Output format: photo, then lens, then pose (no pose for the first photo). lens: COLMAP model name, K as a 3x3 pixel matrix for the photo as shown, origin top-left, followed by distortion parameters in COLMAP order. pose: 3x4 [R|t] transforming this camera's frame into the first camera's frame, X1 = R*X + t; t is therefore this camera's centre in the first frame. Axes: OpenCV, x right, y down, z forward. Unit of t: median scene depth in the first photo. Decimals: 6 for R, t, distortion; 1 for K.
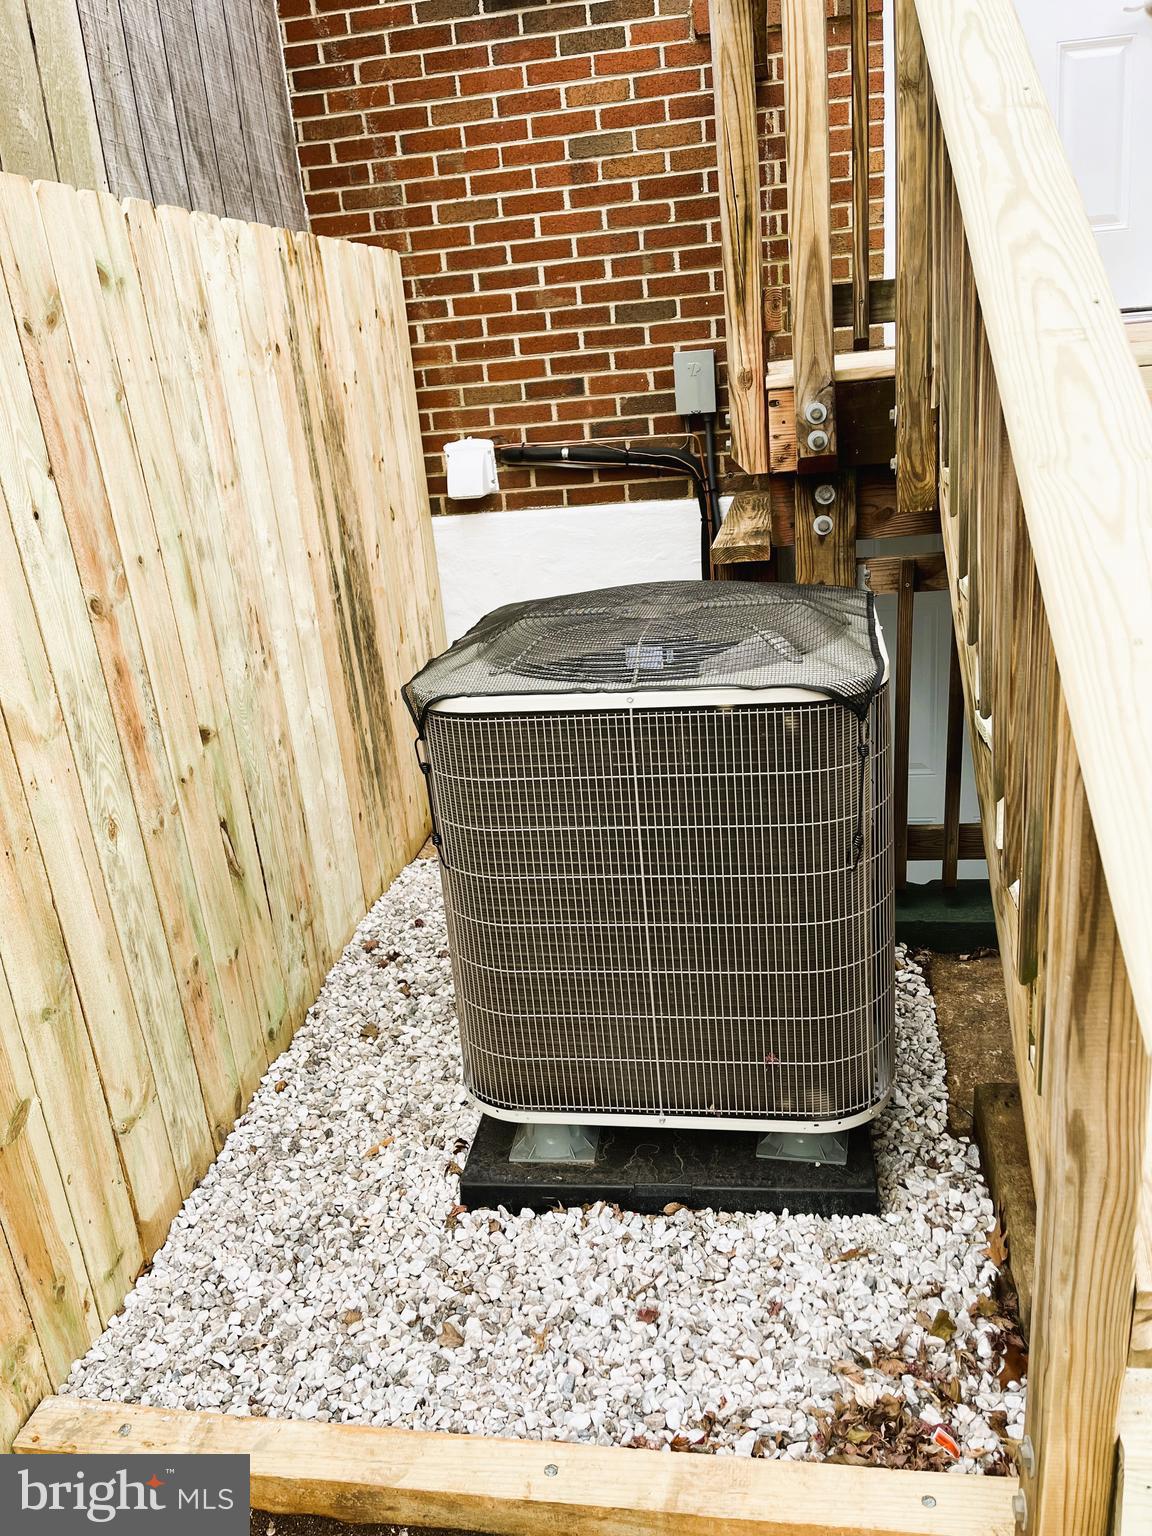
lens RADIAL K [[1186.3, 0, 582.0], [0, 1186.3, 775.5], [0, 0, 1]] dist [0.076169, -0.104142]
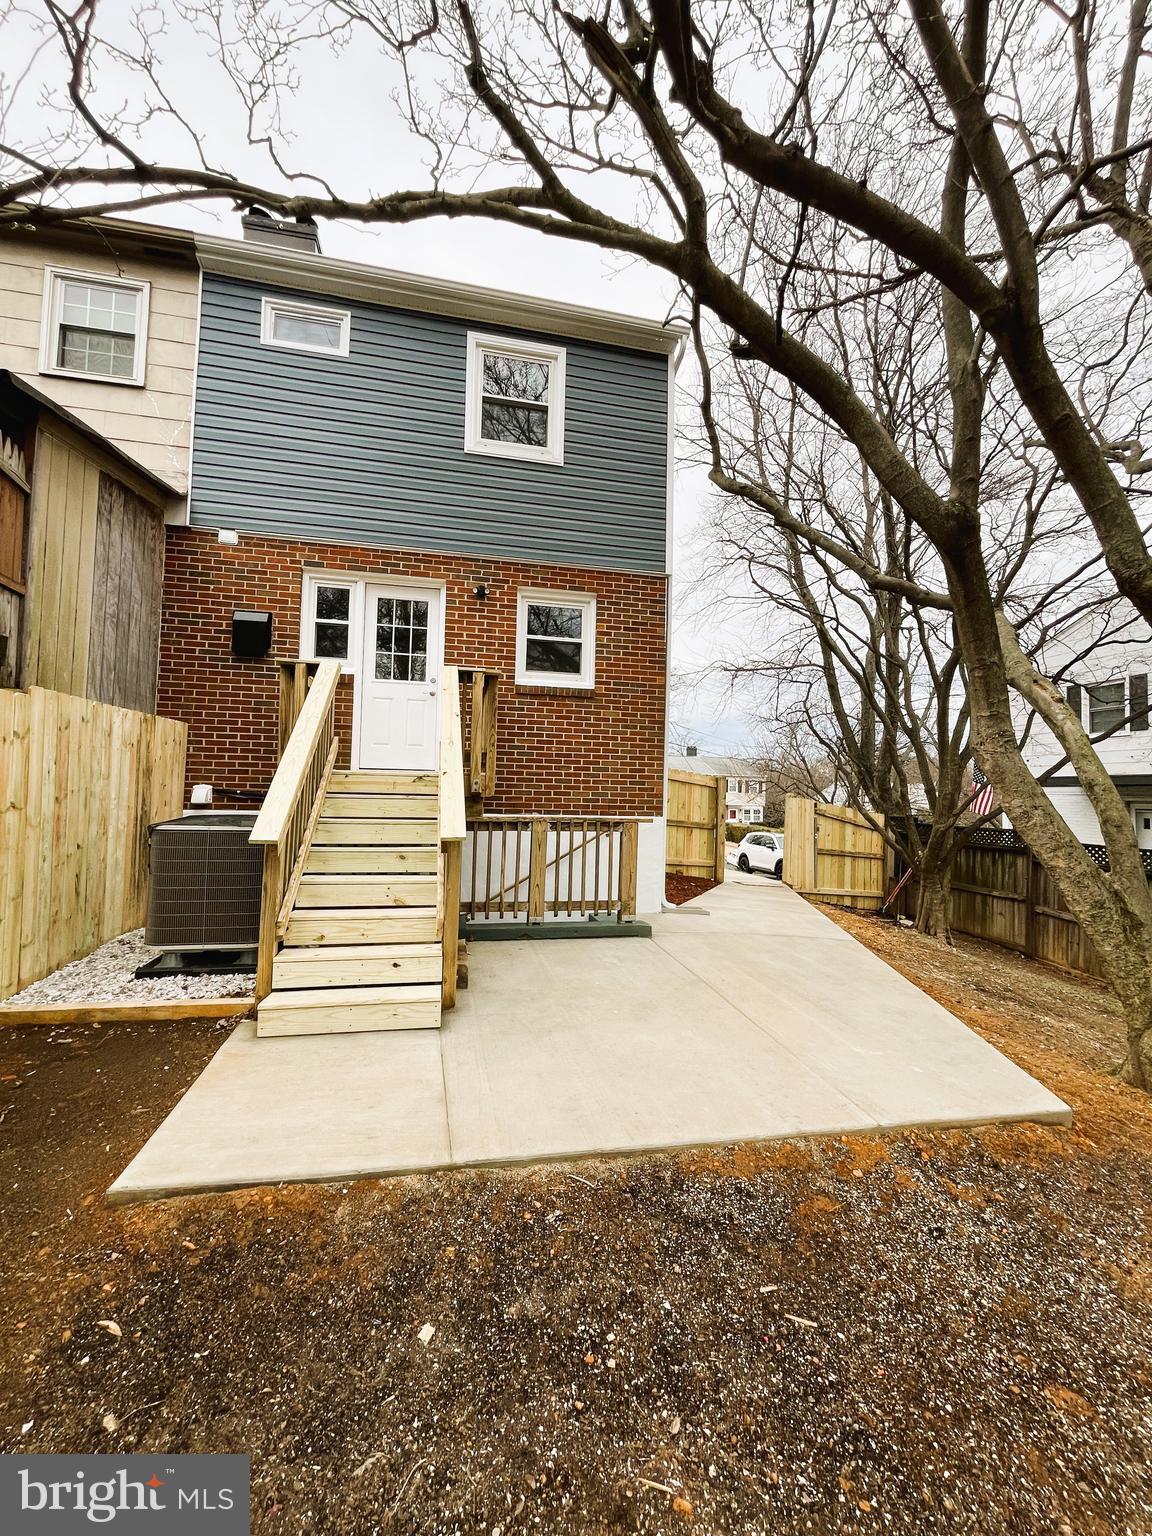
lens RADIAL K [[636.6, 0, 576.0], [0, 636.6, 768.0], [0, 0, 1]] dist [0.000144, -0.000266]
pose [[0.925543, 0.125163, 0.357358, 0.234304], [0.018541, 0.927673, -0.372933, 0.345285], [-0.378188, 0.351791, 0.856280, -0.856010]]
